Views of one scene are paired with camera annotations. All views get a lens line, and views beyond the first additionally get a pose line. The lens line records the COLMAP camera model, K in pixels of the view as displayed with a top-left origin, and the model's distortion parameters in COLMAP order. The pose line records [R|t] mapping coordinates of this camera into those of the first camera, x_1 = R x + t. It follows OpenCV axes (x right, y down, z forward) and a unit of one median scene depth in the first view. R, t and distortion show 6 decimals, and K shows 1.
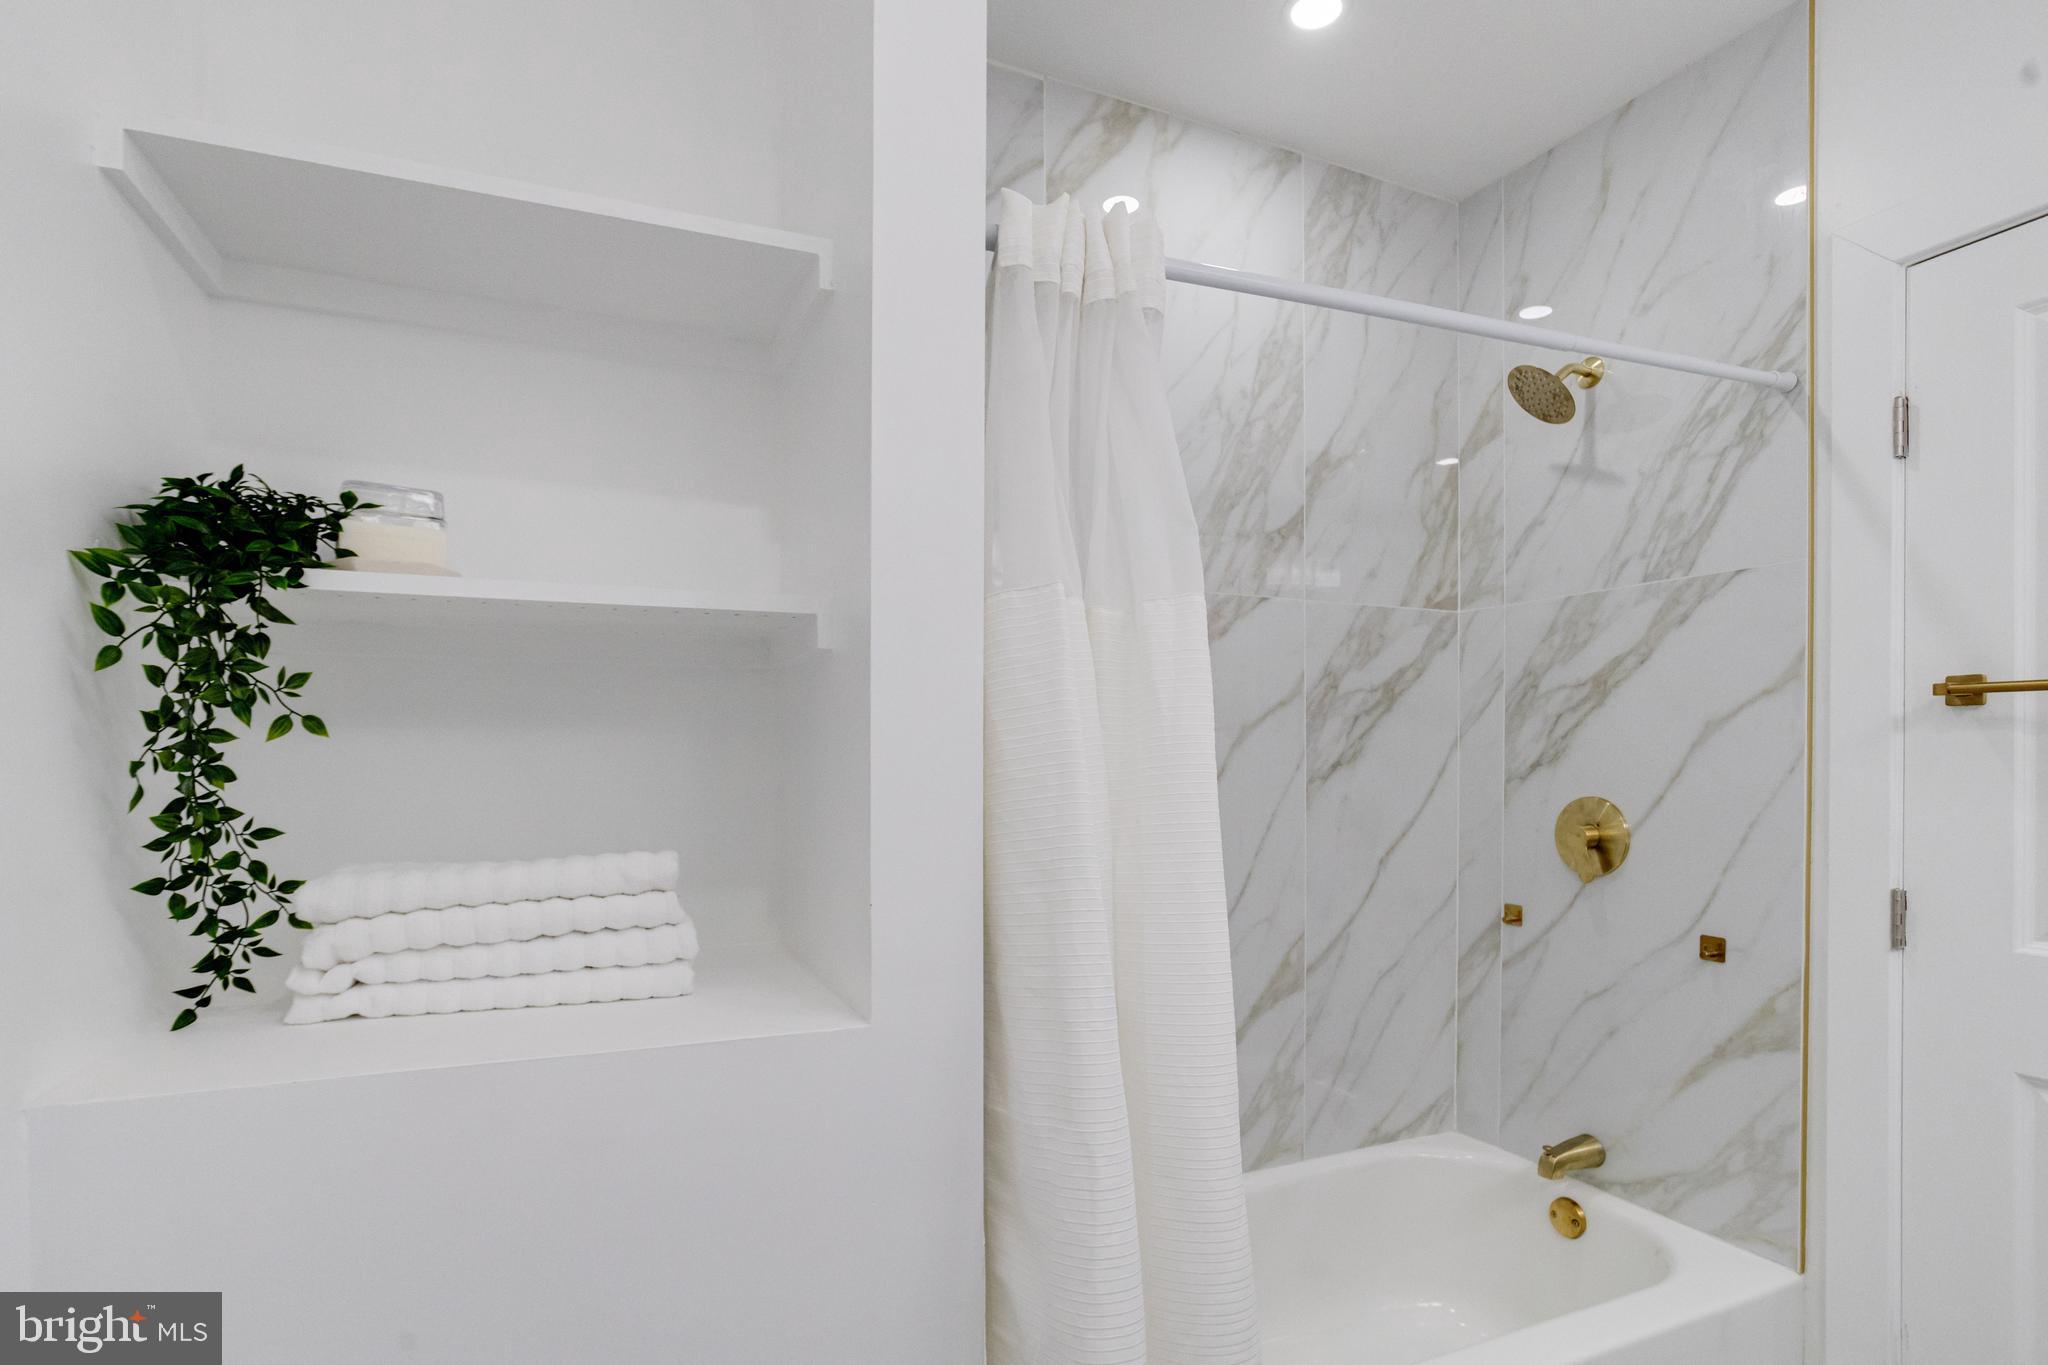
lens RADIAL K [[1016.0, 0, 1024.4], [0, 1016.0, 738.5], [0, 0, 1]] dist [-0.029526, 0.020616]
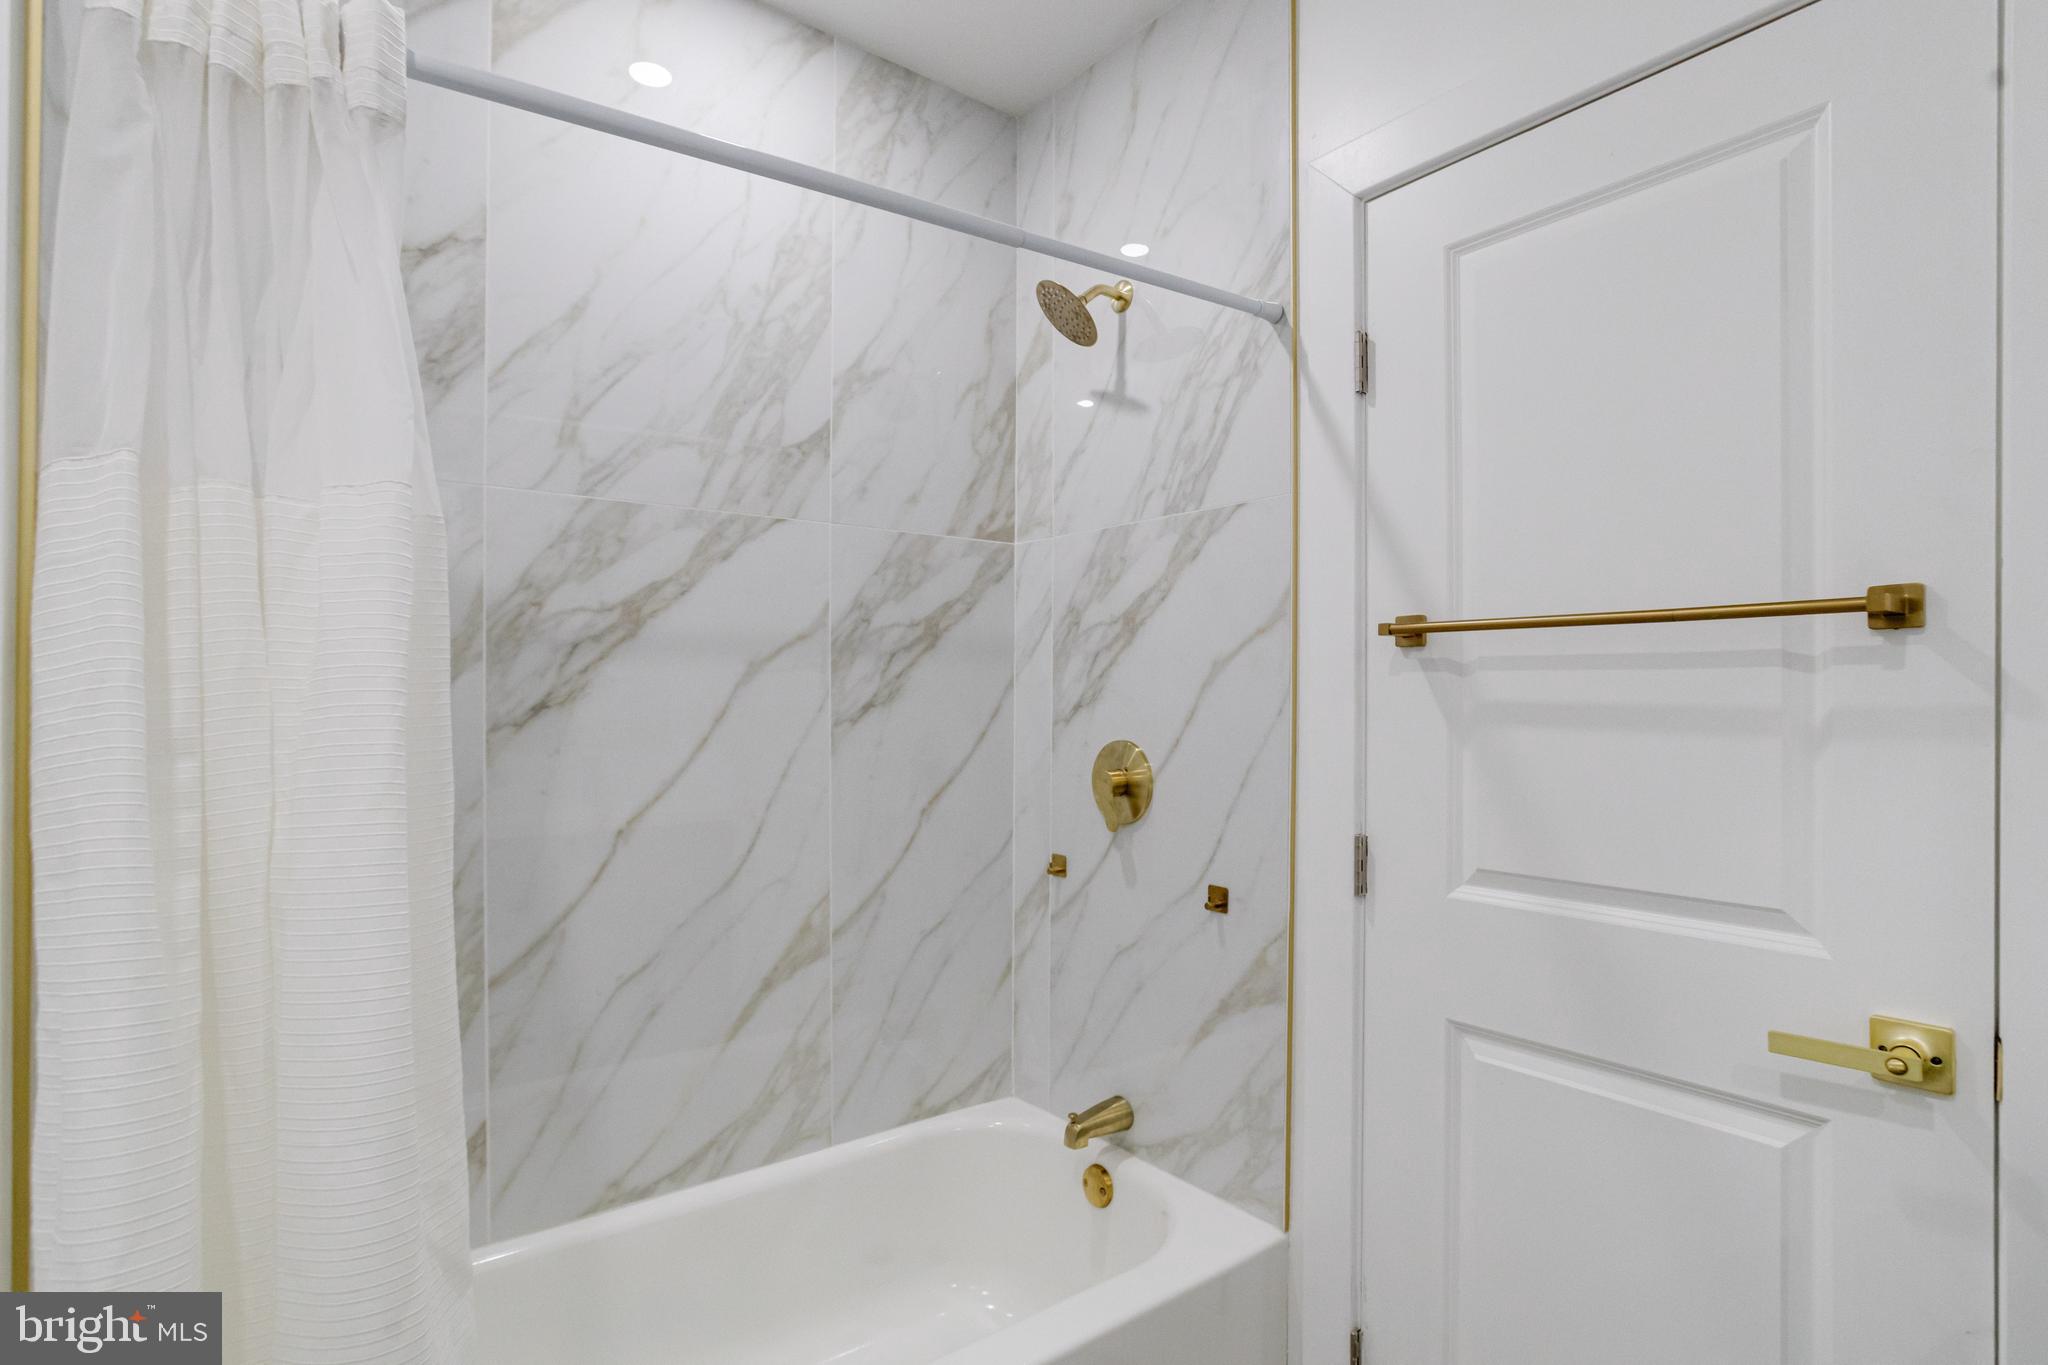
lens RADIAL K [[1009.2, 0, 1013.6], [0, 1009.2, 666.0], [0, 0, 1]] dist [-0.039196, 0.022761]
pose [[0.976761, 0.008521, 0.214163, 0.256344], [-0.005754, 0.999892, -0.013544, 0.001410], [-0.214255, 0.011997, 0.976704, 0.093574]]
